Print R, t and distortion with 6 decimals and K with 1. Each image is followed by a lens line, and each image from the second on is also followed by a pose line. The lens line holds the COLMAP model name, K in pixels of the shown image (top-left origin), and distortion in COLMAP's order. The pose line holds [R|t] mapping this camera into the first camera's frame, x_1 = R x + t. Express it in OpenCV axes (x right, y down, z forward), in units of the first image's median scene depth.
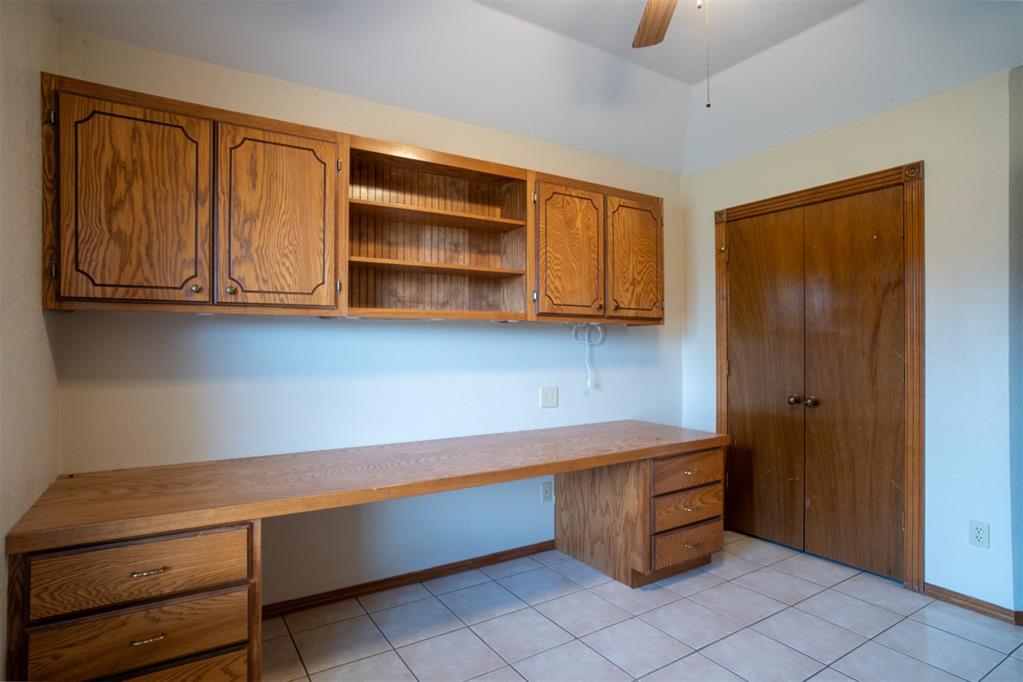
lens RADIAL K [[550.0, 0, 506.0], [0, 550.0, 345.8], [0, 0, 1]] dist [-0.059680, 0.042601]
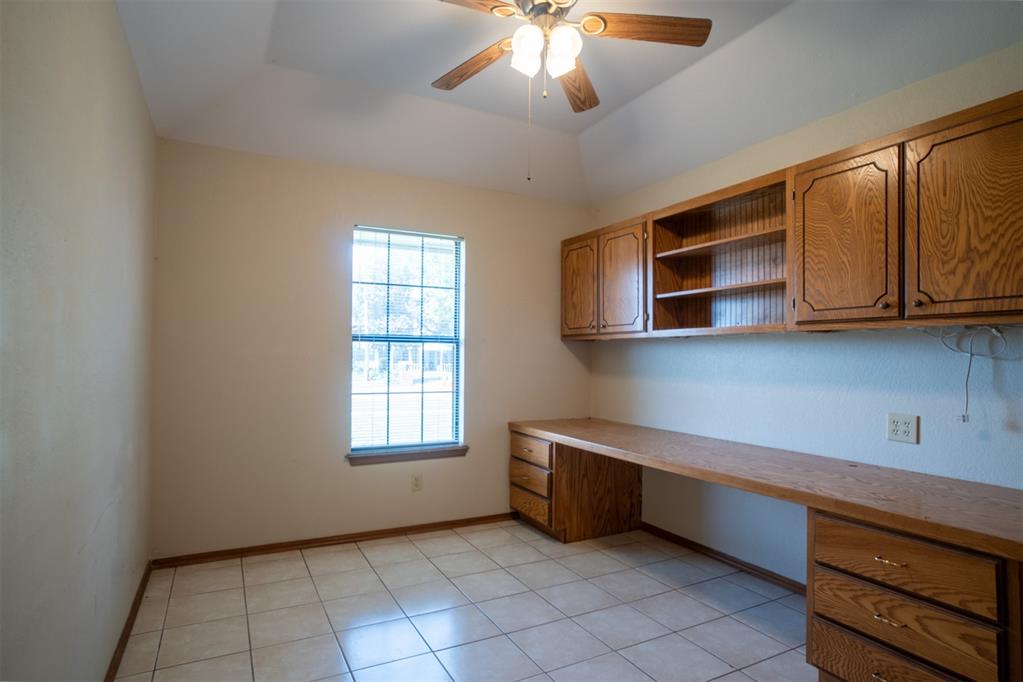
lens RADIAL K [[550.0, 0, 506.0], [0, 550.0, 345.8], [0, 0, 1]] dist [-0.059680, 0.042601]
pose [[-0.077026, -0.018106, -0.996865, 0.974831], [-0.008475, 0.999811, -0.017505, -0.001076], [0.996993, 0.007100, -0.077165, 0.592935]]
